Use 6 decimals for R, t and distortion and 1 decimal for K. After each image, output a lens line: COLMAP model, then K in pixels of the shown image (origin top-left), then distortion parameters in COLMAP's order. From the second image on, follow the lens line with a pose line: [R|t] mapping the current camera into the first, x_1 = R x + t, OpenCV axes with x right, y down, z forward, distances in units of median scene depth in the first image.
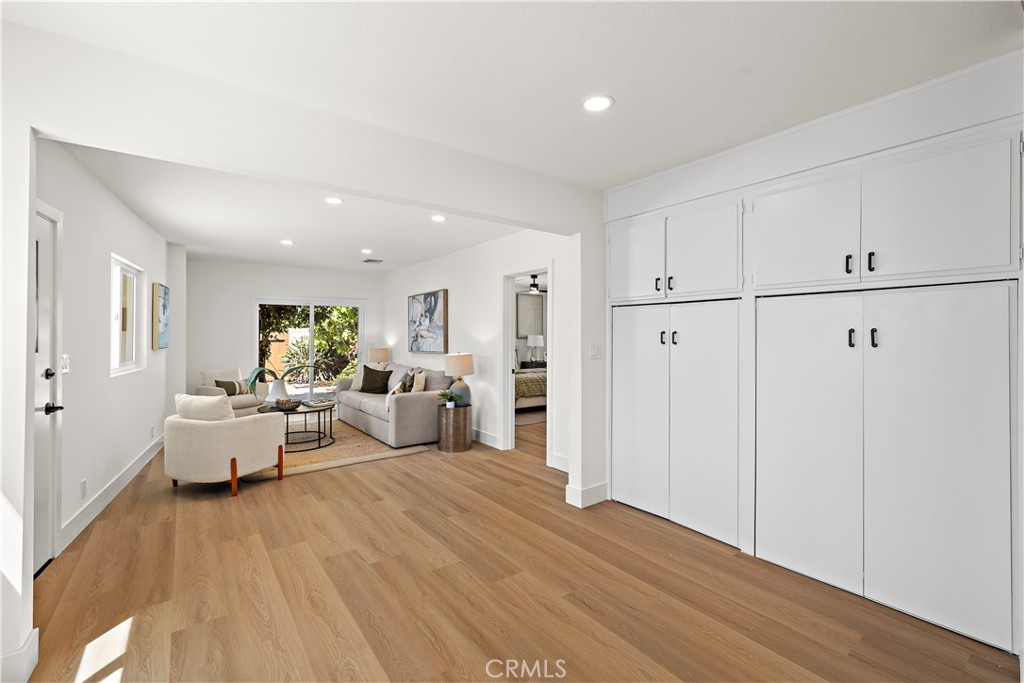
lens RADIAL K [[438.1, 0, 506.1], [0, 438.1, 335.8], [0, 0, 1]] dist [0.014868, -0.000755]
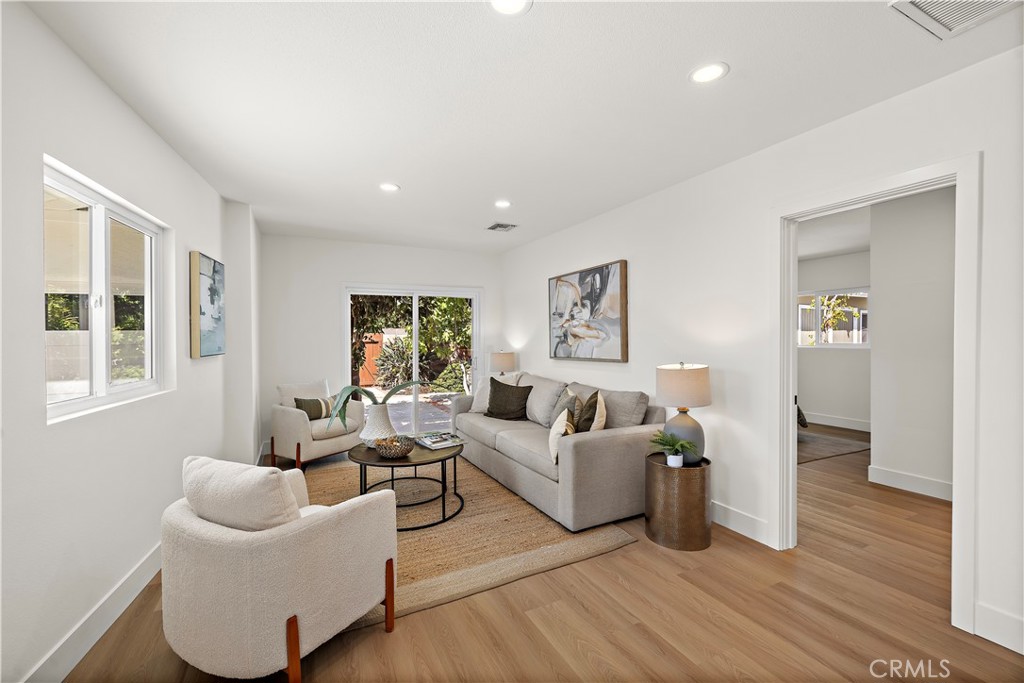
lens RADIAL K [[438.1, 0, 517.2], [0, 438.1, 342.7], [0, 0, 1]] dist [0.014868, -0.000755]
pose [[0.987992, -0.003286, -0.154470, -0.199877], [0.005452, 0.999893, 0.013602, 0.002665], [0.154409, -0.014281, 0.987904, 0.366529]]
